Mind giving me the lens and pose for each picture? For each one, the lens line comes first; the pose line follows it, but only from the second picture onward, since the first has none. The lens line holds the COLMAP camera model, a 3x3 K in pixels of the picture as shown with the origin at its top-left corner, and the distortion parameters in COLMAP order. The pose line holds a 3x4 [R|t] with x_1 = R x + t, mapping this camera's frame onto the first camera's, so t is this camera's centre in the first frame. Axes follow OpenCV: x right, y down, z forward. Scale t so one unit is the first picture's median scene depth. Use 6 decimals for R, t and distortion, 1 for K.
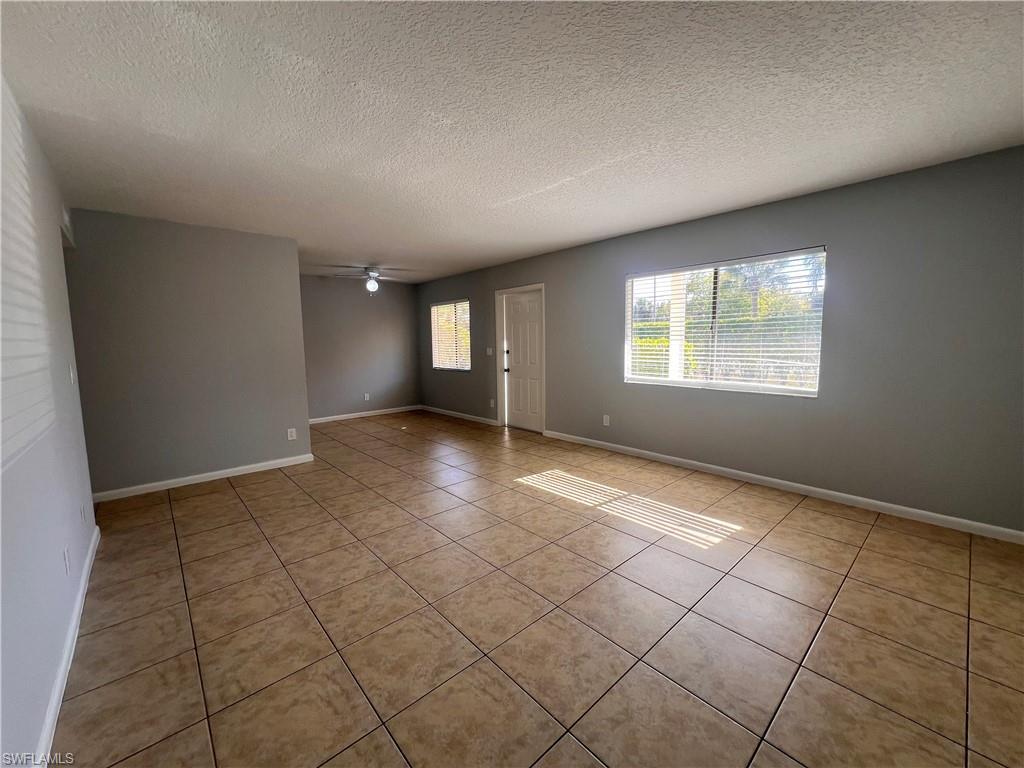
lens RADIAL K [[405.1, 0, 511.1], [0, 405.1, 383.5], [0, 0, 1]] dist [-0.005963, -0.000039]
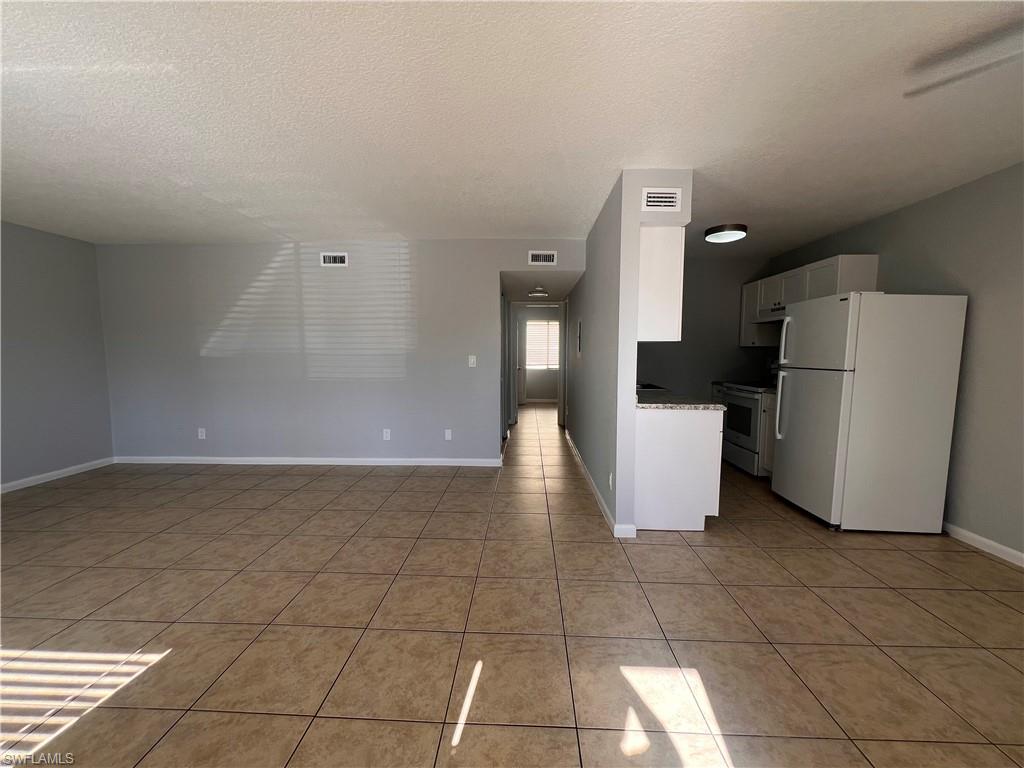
lens RADIAL K [[405.1, 0, 510.3], [0, 405.1, 383.7], [0, 0, 1]] dist [-0.005963, -0.000039]
pose [[-0.692116, 0.071892, -0.718197, 0.057250], [-0.065648, 0.984633, 0.161827, -0.180155], [0.718795, 0.159151, -0.676760, 1.870902]]
